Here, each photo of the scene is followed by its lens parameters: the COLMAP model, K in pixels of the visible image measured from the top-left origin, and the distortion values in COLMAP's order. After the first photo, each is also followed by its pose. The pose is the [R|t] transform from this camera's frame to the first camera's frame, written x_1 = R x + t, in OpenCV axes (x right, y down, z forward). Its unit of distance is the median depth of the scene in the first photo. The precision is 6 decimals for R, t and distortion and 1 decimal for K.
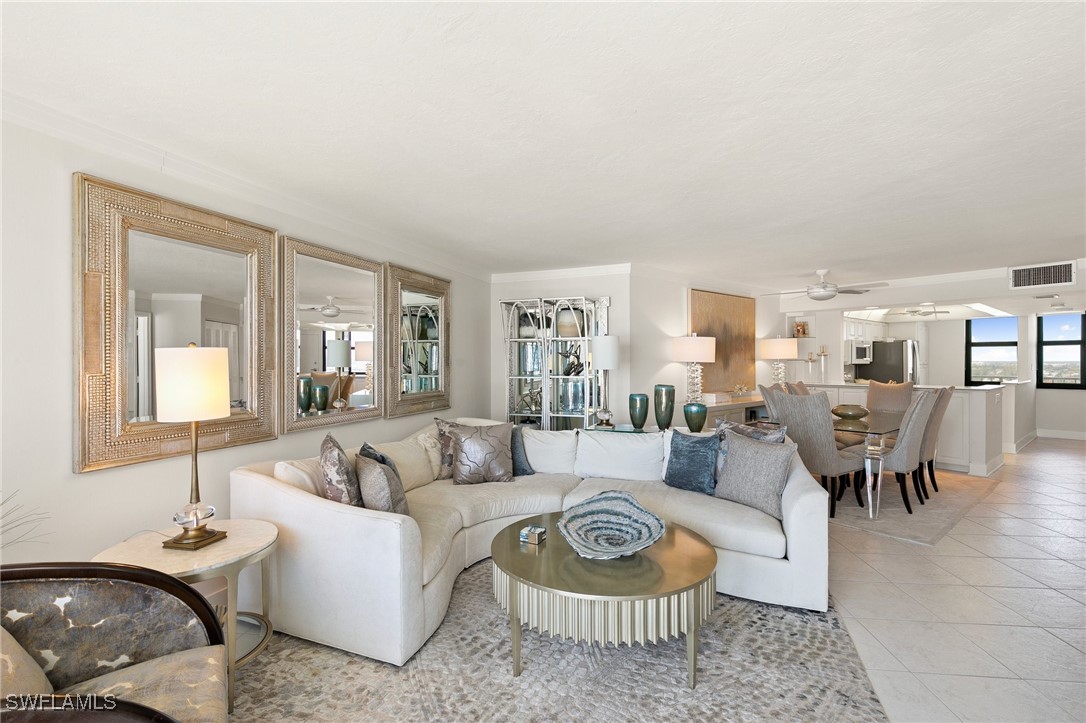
lens RADIAL K [[490.6, 0, 543.0], [0, 490.6, 361.5], [0, 0, 1]] dist [0.009519, 0.000289]
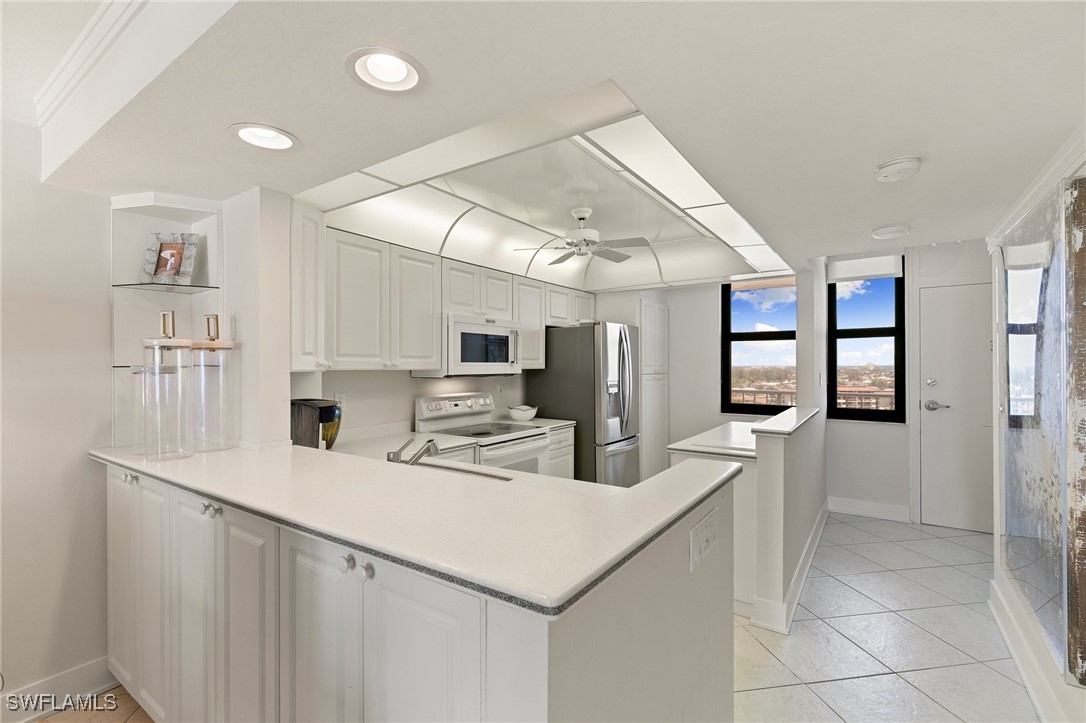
lens RADIAL K [[484.6, 0, 543.0], [0, 484.6, 361.5], [0, 0, 1]] dist [0.010425, -0.000024]
pose [[0.965217, 0.001184, 0.261449, 0.575042], [0.001119, 0.999962, -0.008659, -0.002588], [-0.261449, 0.008651, 0.965178, 0.585975]]
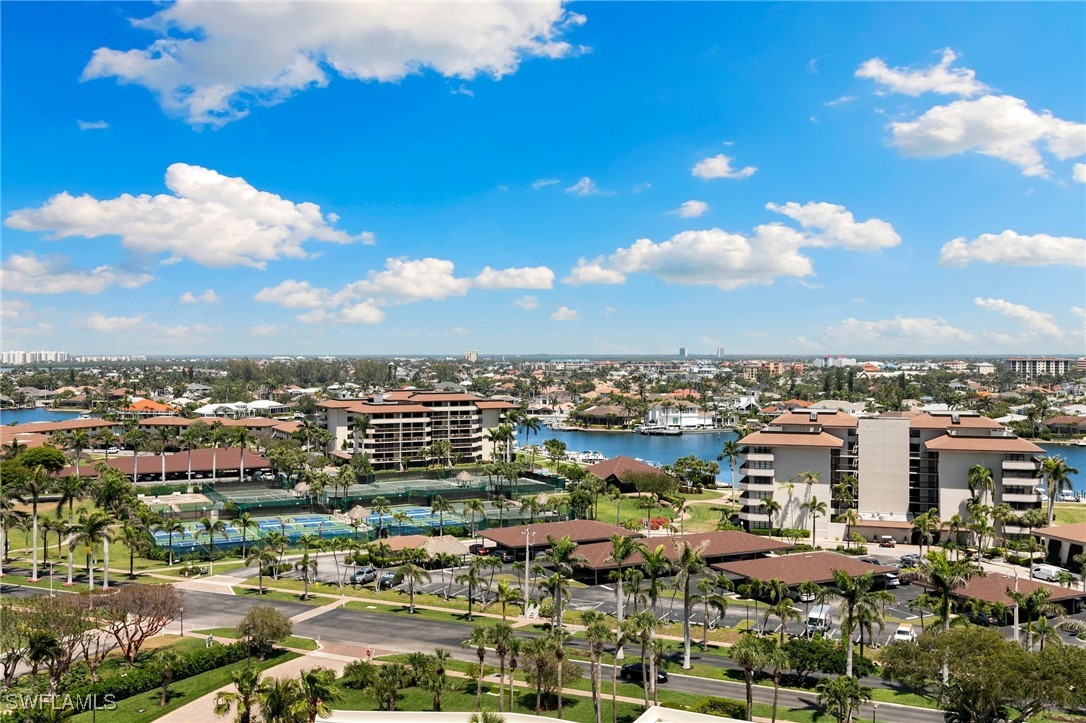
lens RADIAL K [[1034.1, 0, 543.0], [0, 1034.1, 361.5], [0, 0, 1]] dist [-0.014962, -0.011078]
pose [[0.599873, -0.007930, 0.800056, 0.823128], [0.003072, 0.999966, 0.007608, -0.002086], [-0.800089, -0.002106, 0.599877, 0.840766]]
